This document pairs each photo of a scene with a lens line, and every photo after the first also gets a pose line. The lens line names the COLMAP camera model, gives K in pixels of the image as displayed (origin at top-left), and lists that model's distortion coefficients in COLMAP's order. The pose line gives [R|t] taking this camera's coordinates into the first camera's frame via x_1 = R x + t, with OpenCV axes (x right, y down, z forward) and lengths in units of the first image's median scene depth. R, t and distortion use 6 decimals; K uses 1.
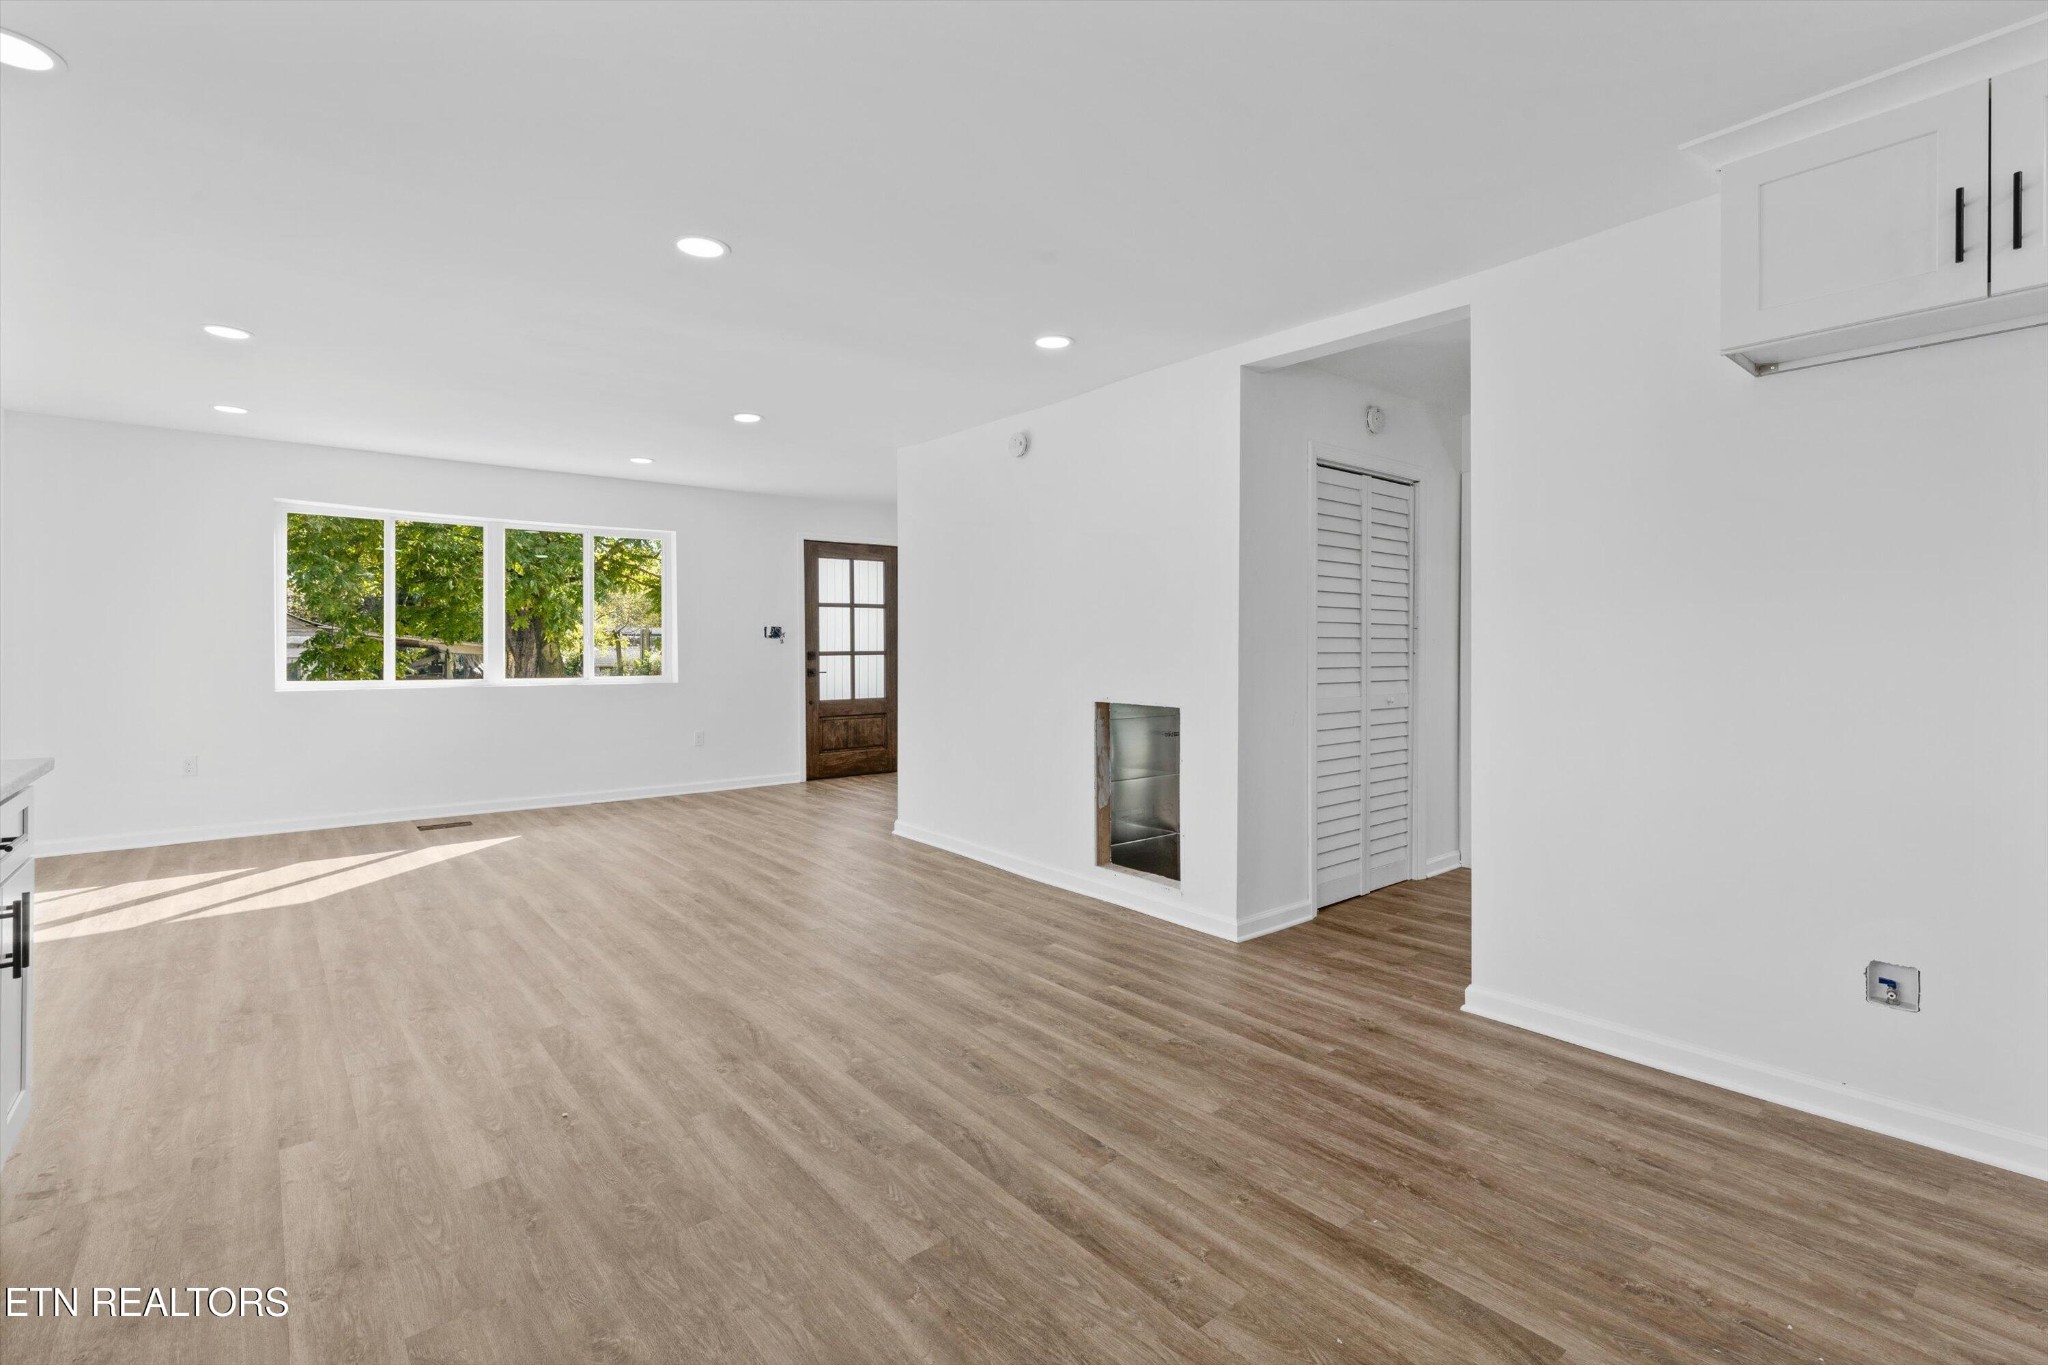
lens RADIAL K [[914.4, 0, 1021.4], [0, 914.4, 666.4], [0, 0, 1]] dist [-0.003409, 0.000395]
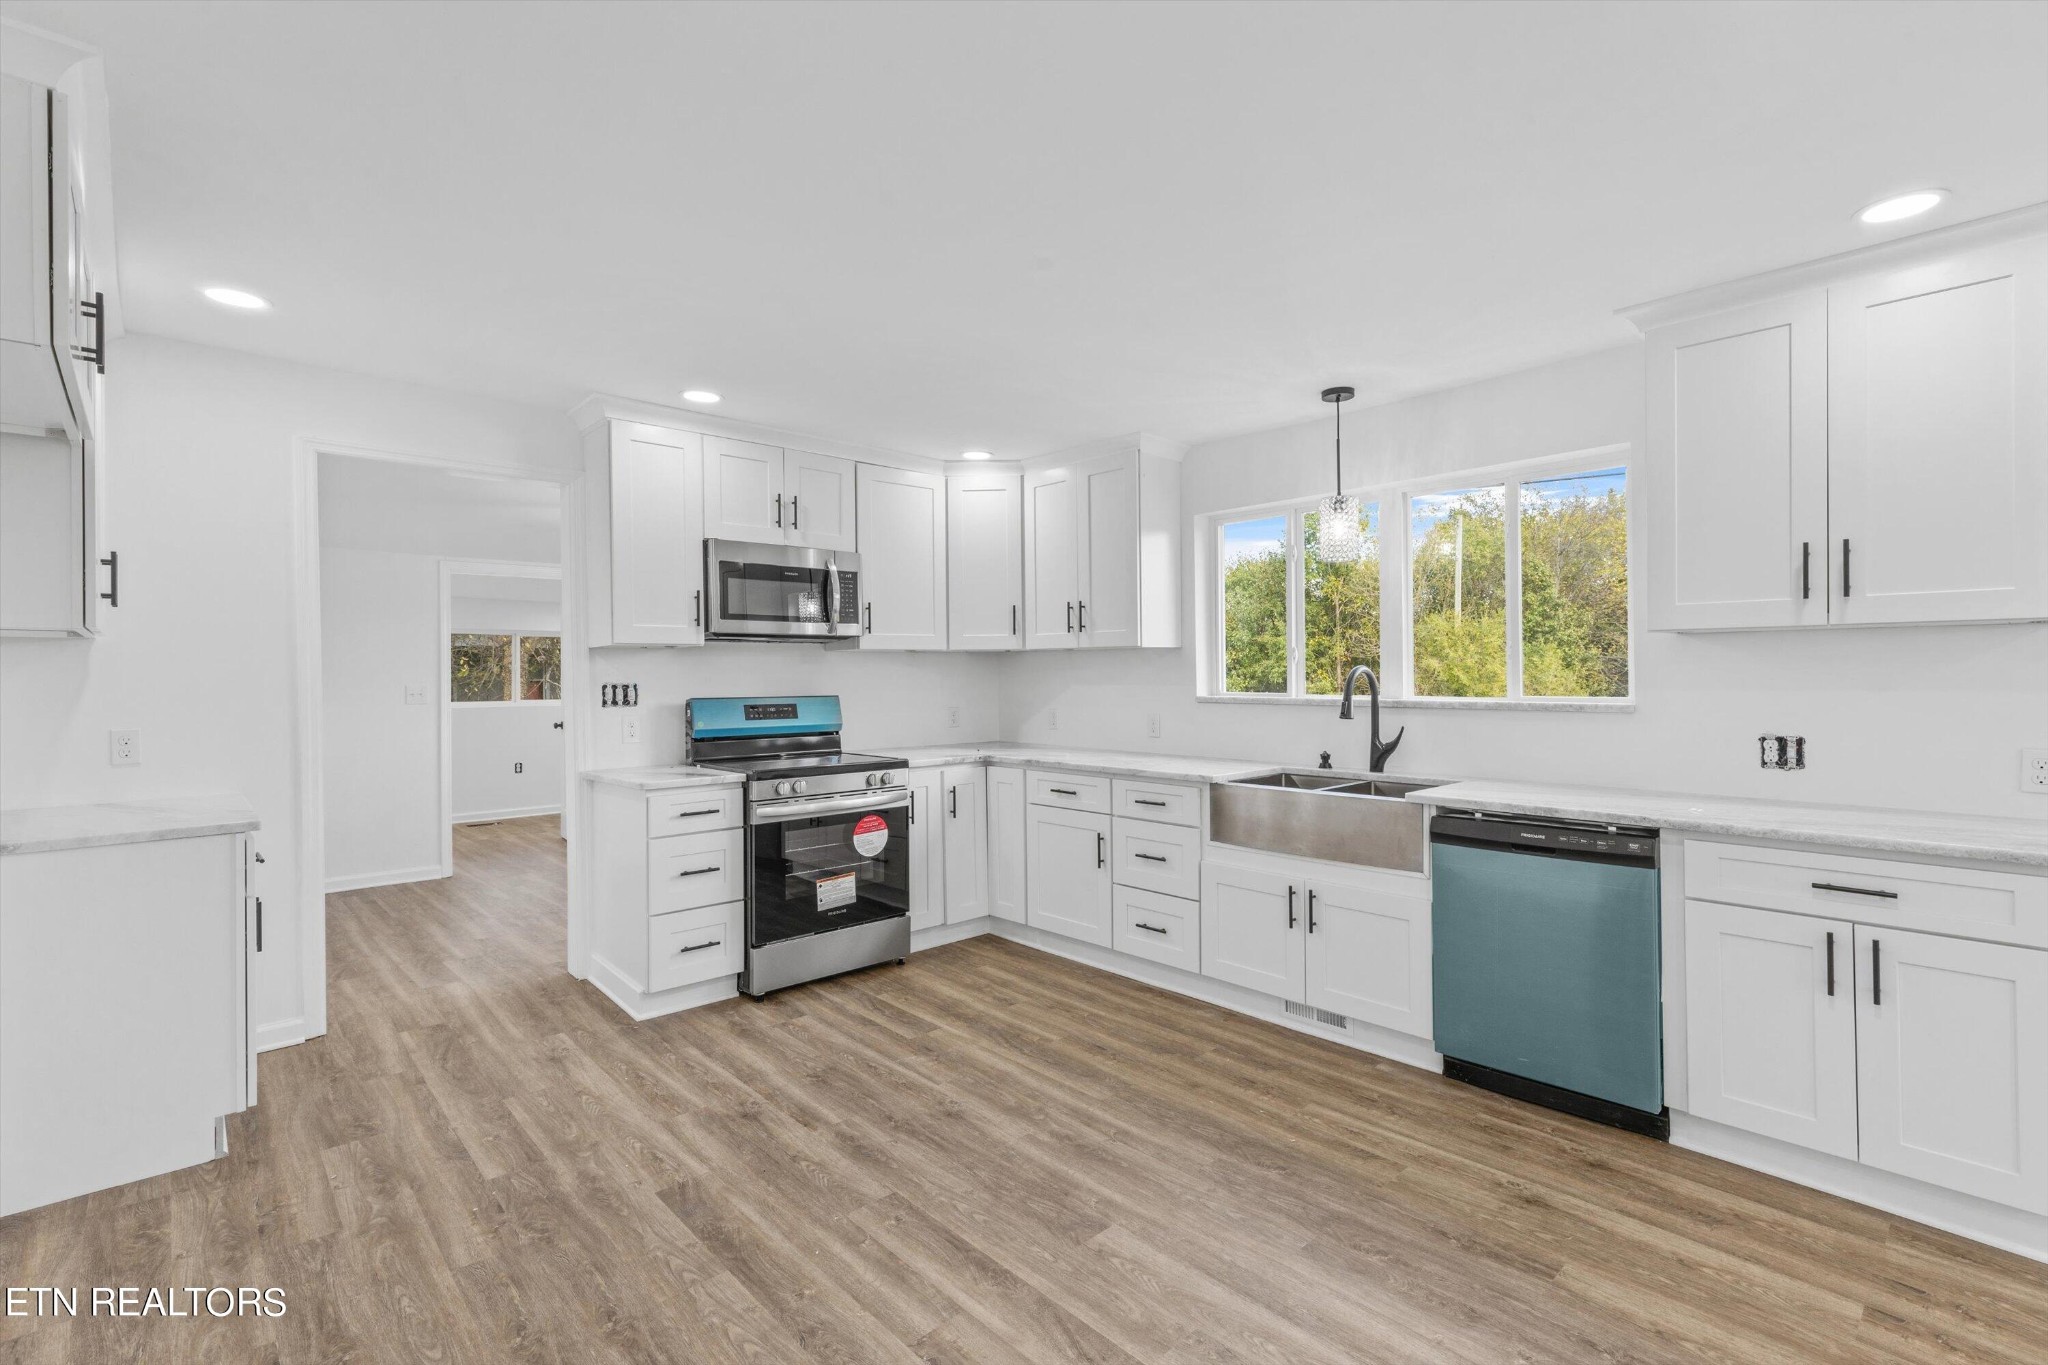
lens RADIAL K [[914.4, 0, 1019.1], [0, 914.4, 675.7], [0, 0, 1]] dist [-0.003409, 0.000395]
pose [[-0.998529, 0.003432, -0.054115, 0.058517], [0.002291, 0.999774, 0.021118, -0.114158], [0.054175, 0.020963, -0.998311, 2.055142]]
